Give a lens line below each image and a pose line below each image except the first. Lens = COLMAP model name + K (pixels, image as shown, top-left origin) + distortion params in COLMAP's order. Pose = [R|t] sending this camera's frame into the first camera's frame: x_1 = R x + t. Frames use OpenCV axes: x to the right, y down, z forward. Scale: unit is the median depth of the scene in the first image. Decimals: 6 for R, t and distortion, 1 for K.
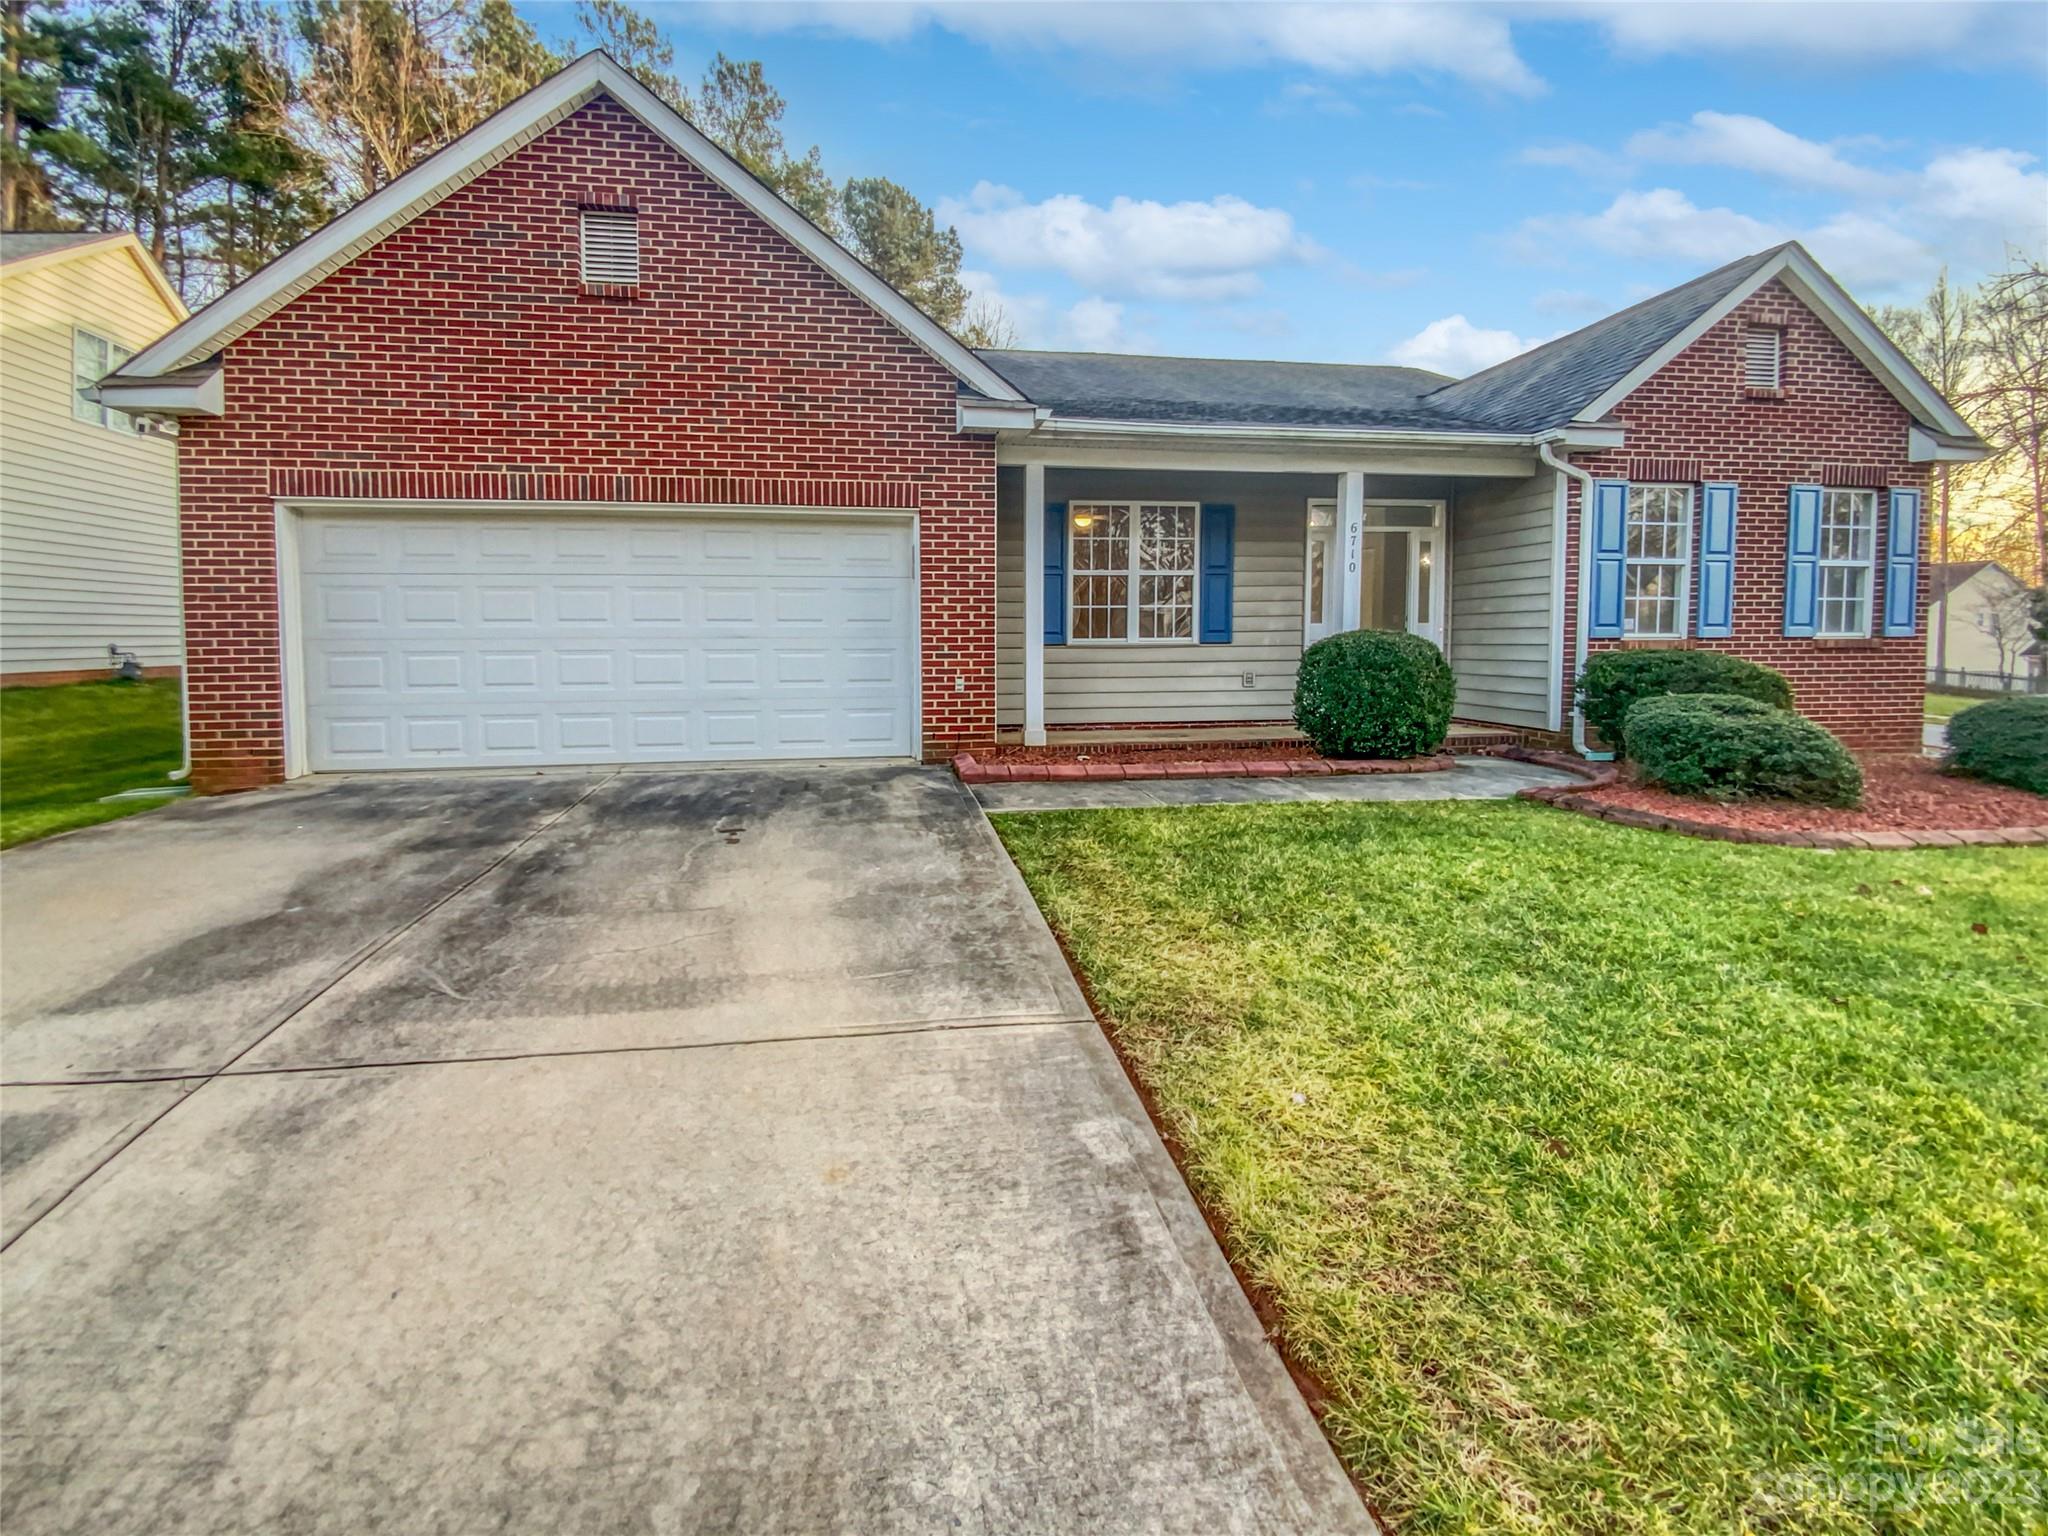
lens RADIAL K [[1289.7, 0, 955.3], [0, 1289.7, 769.9], [0, 0, 1]] dist [-0.004850, -0.018201]
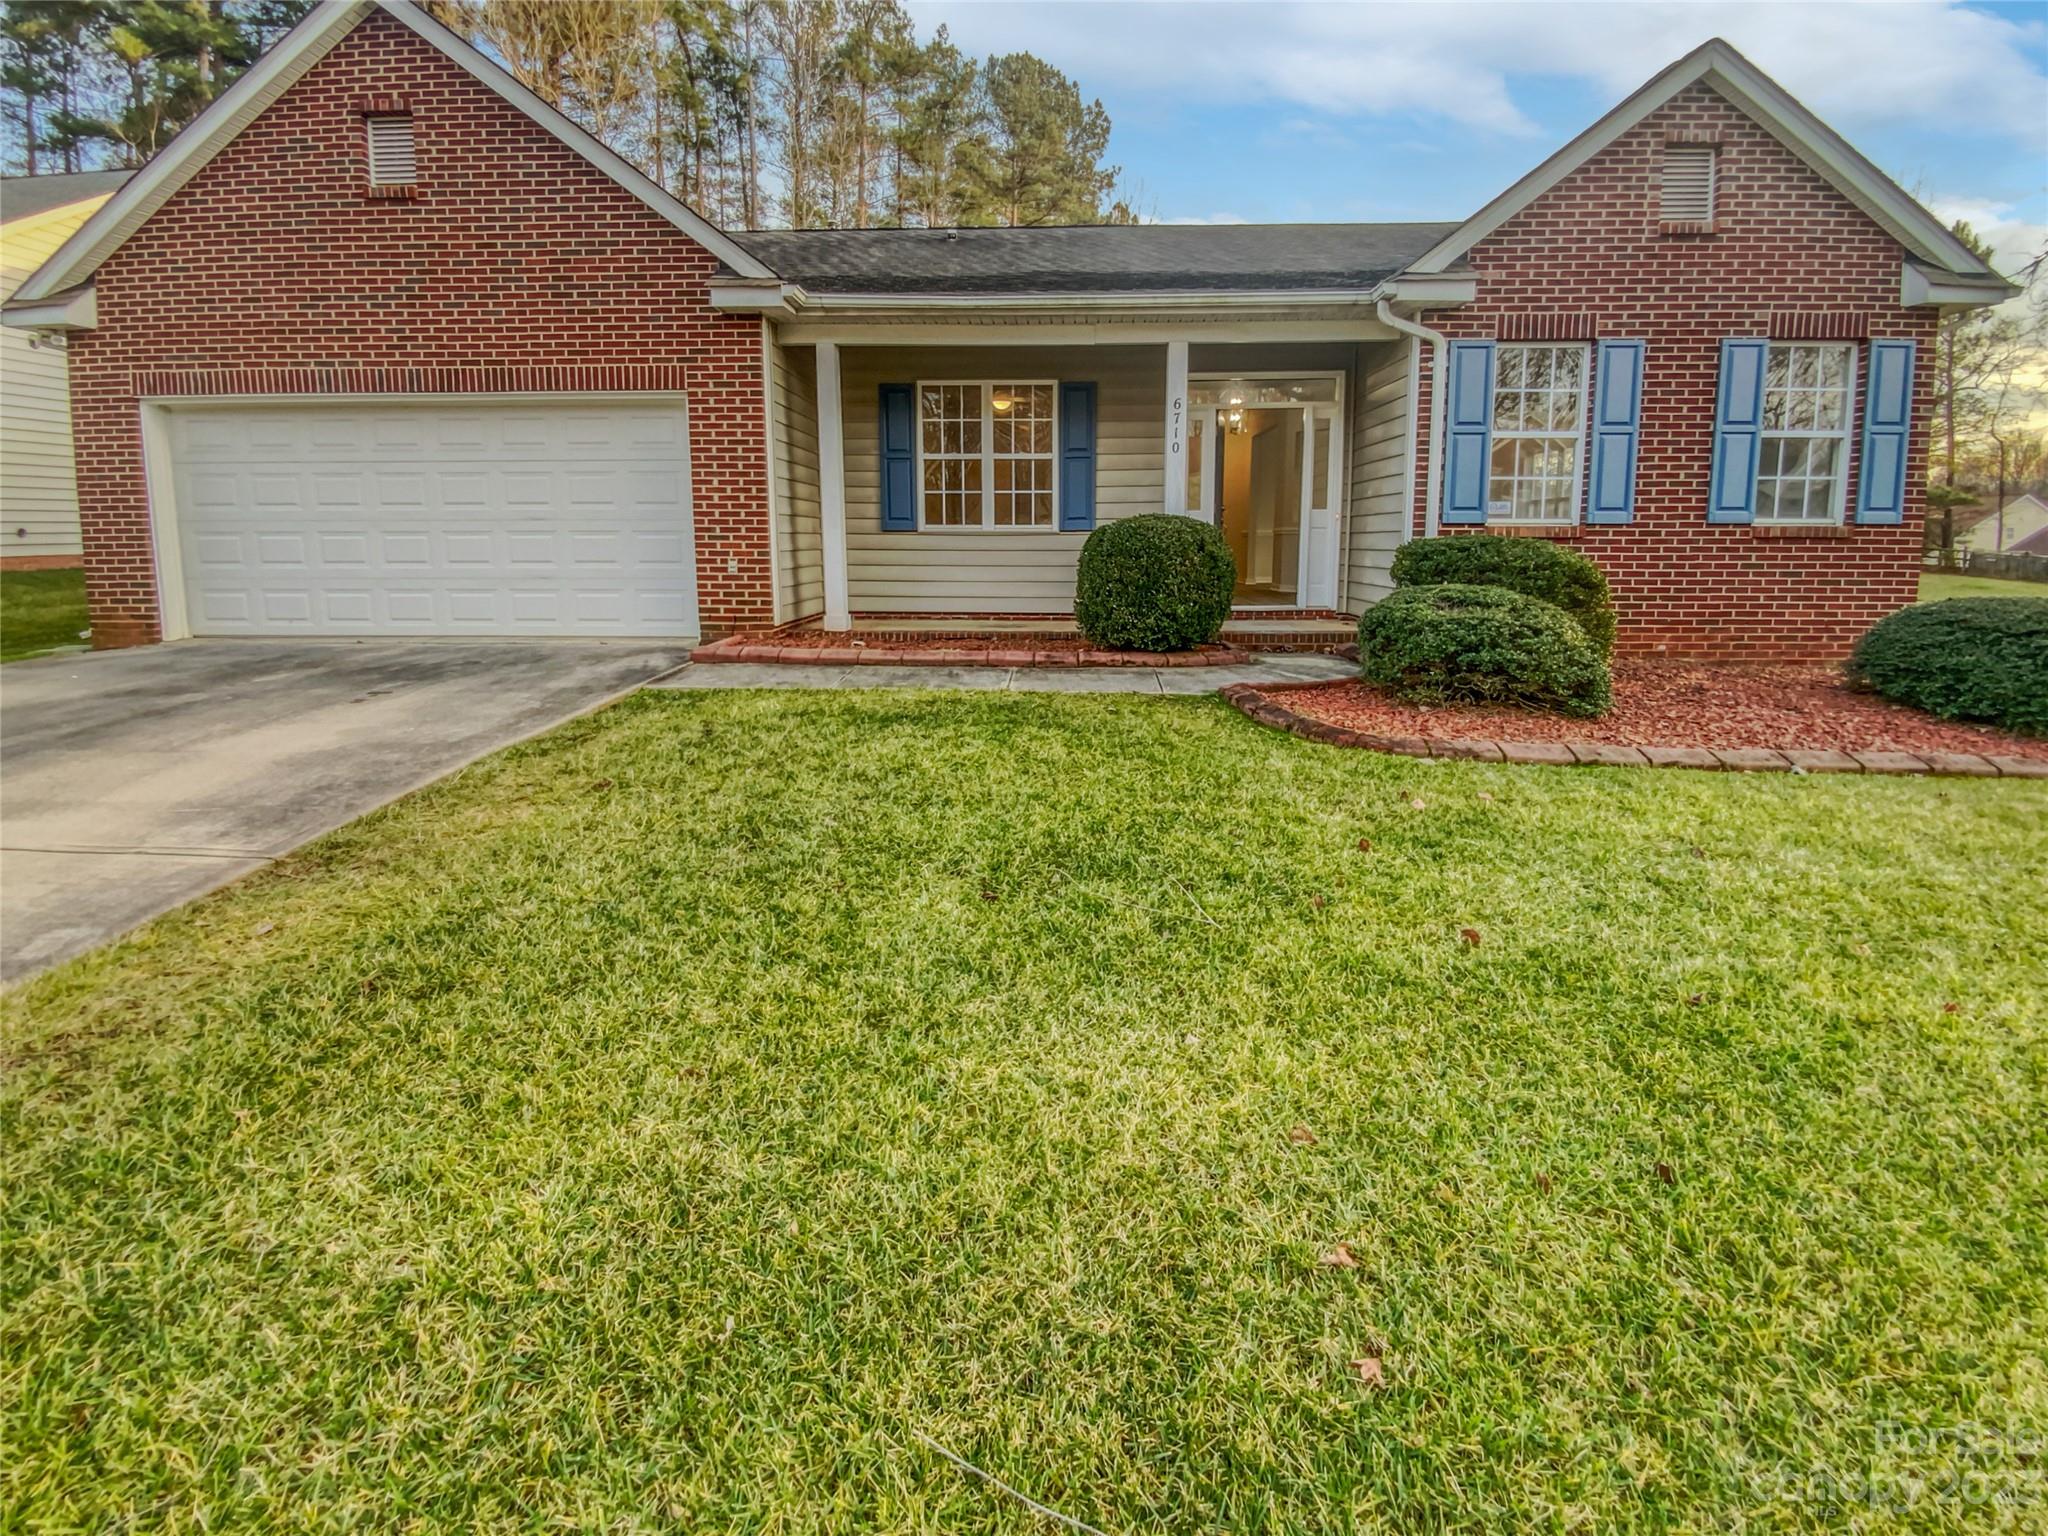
lens RADIAL K [[1289.7, 0, 955.3], [0, 1289.7, 769.9], [0, 0, 1]] dist [-0.004850, -0.018201]
pose [[0.964695, 0.051160, -0.258353, 0.454306], [-0.031814, 0.996405, 0.078516, 0.008266], [0.261441, -0.067525, 0.962855, 0.054071]]
